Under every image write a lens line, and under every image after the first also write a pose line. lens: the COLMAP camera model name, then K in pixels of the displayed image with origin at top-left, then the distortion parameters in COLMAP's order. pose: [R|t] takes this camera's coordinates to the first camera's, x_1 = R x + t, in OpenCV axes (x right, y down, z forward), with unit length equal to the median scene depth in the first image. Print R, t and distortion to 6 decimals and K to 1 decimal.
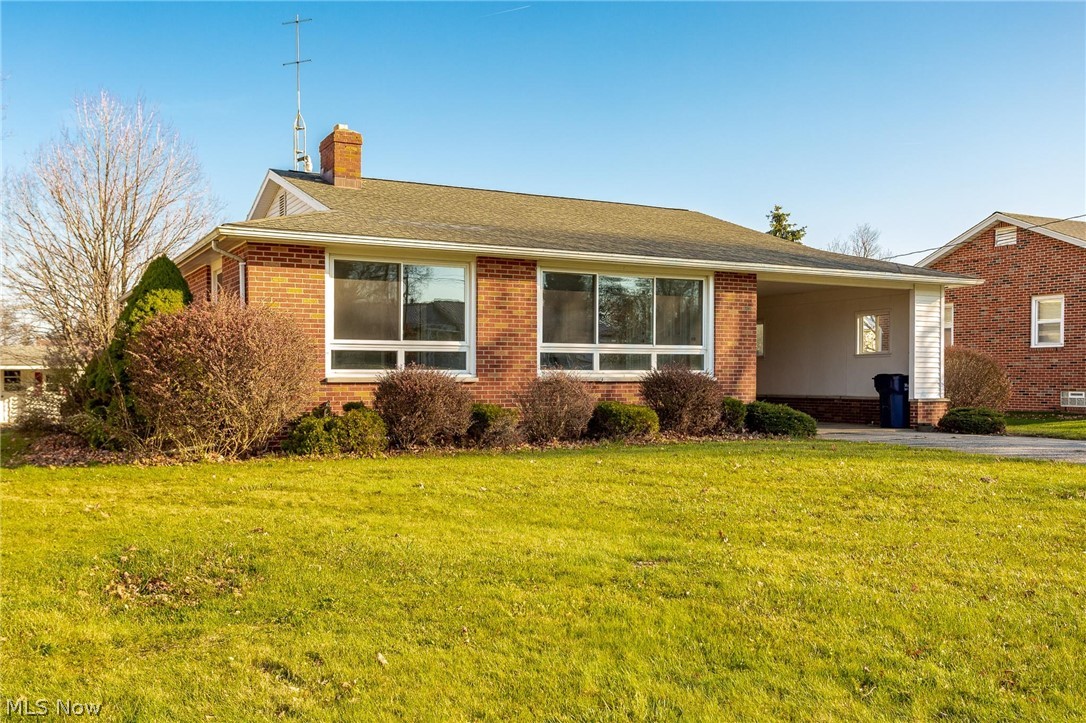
lens RADIAL K [[981.2, 0, 544.7], [0, 981.2, 365.6], [0, 0, 1]] dist [0.001519, 0.001215]
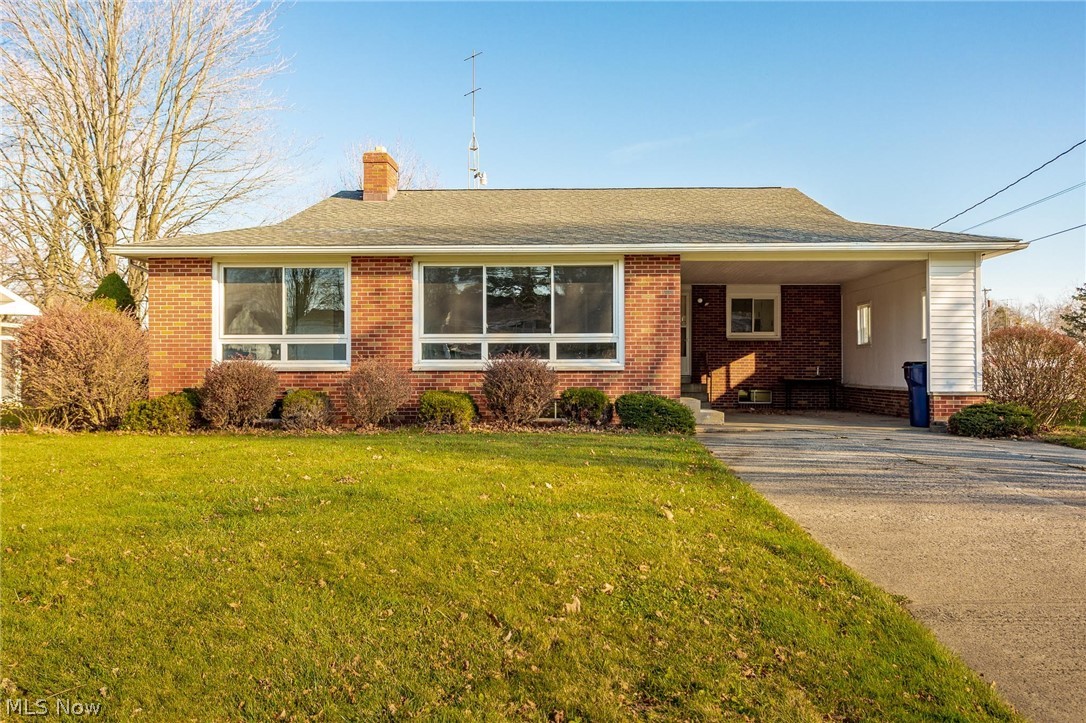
lens RADIAL K [[899.7, 0, 541.0], [0, 899.7, 362.4], [0, 0, 1]] dist [0.006074, 0.005092]
pose [[0.864790, -0.003598, -0.502121, 0.589054], [0.007479, 0.999956, 0.005716, 0.002783], [0.502079, -0.008699, 0.864778, 0.223933]]
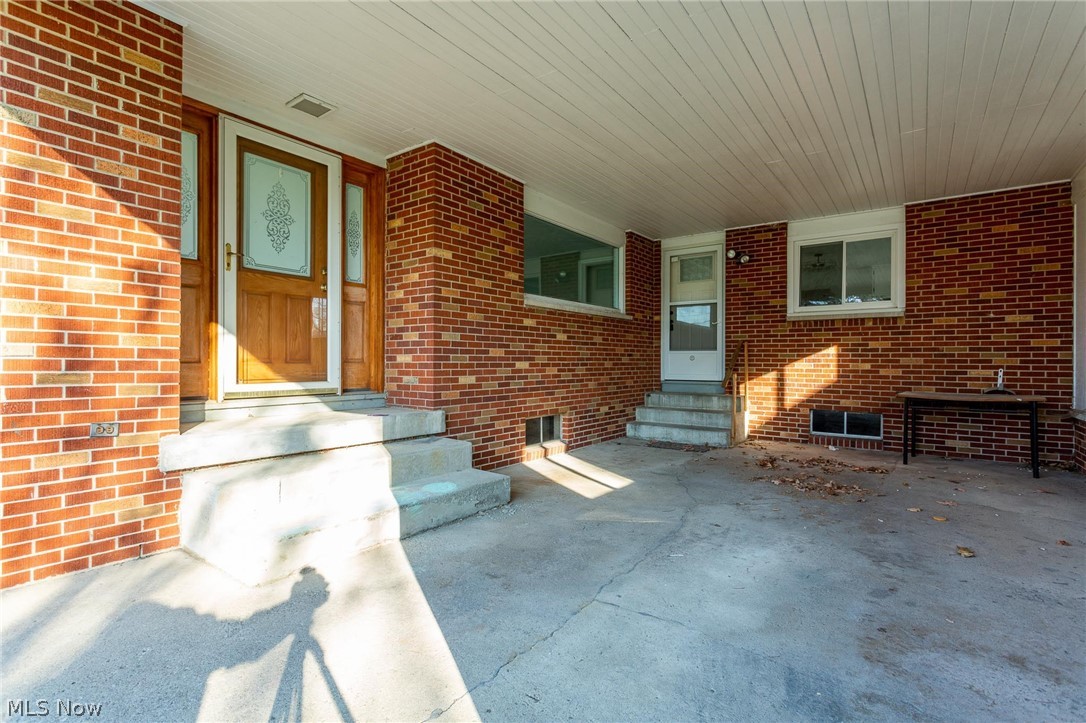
lens RADIAL K [[511.8, 0, 545.3], [0, 511.8, 362.5], [0, 0, 1]] dist [-0.000729, 0.001026]
pose [[0.445911, 0.002088, -0.895075, 0.438711], [0.008159, 0.999946, 0.006397, 0.010776], [0.895040, -0.010155, 0.445870, 1.211389]]
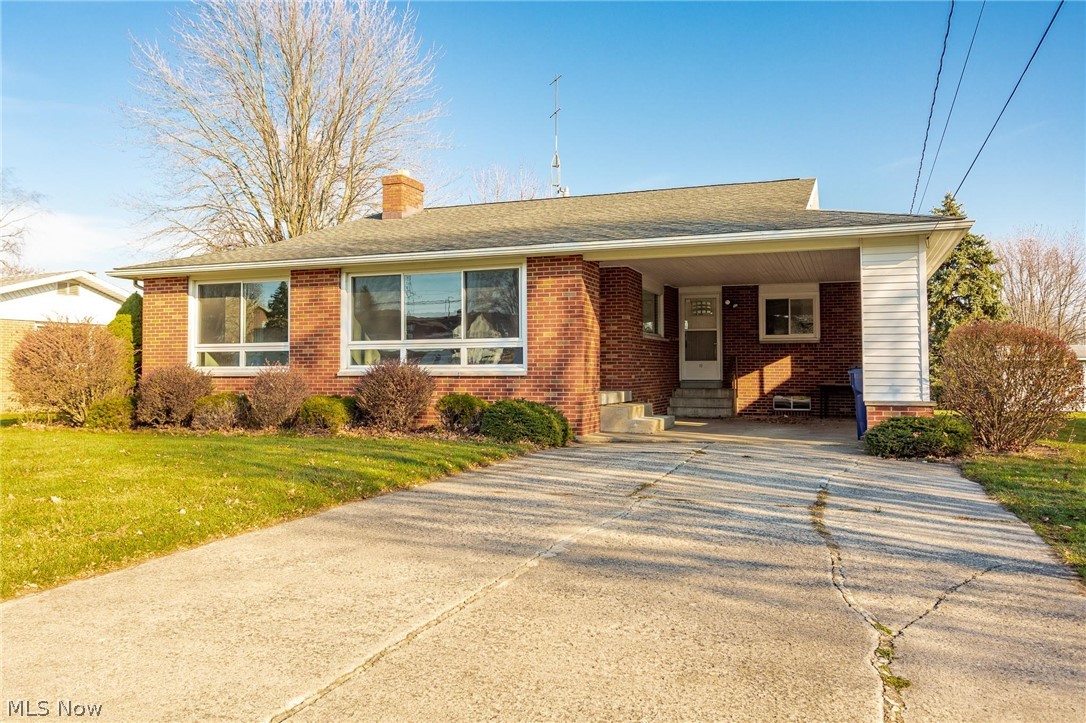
lens RADIAL K [[812.8, 0, 529.5], [0, 812.8, 340.8], [0, 0, 1]] dist [0.000407, -0.000789]
pose [[0.660323, -0.029753, -0.750392, 0.816301], [0.012118, 0.999507, -0.028967, 0.005671], [0.750884, 0.010034, 0.660358, 0.539896]]
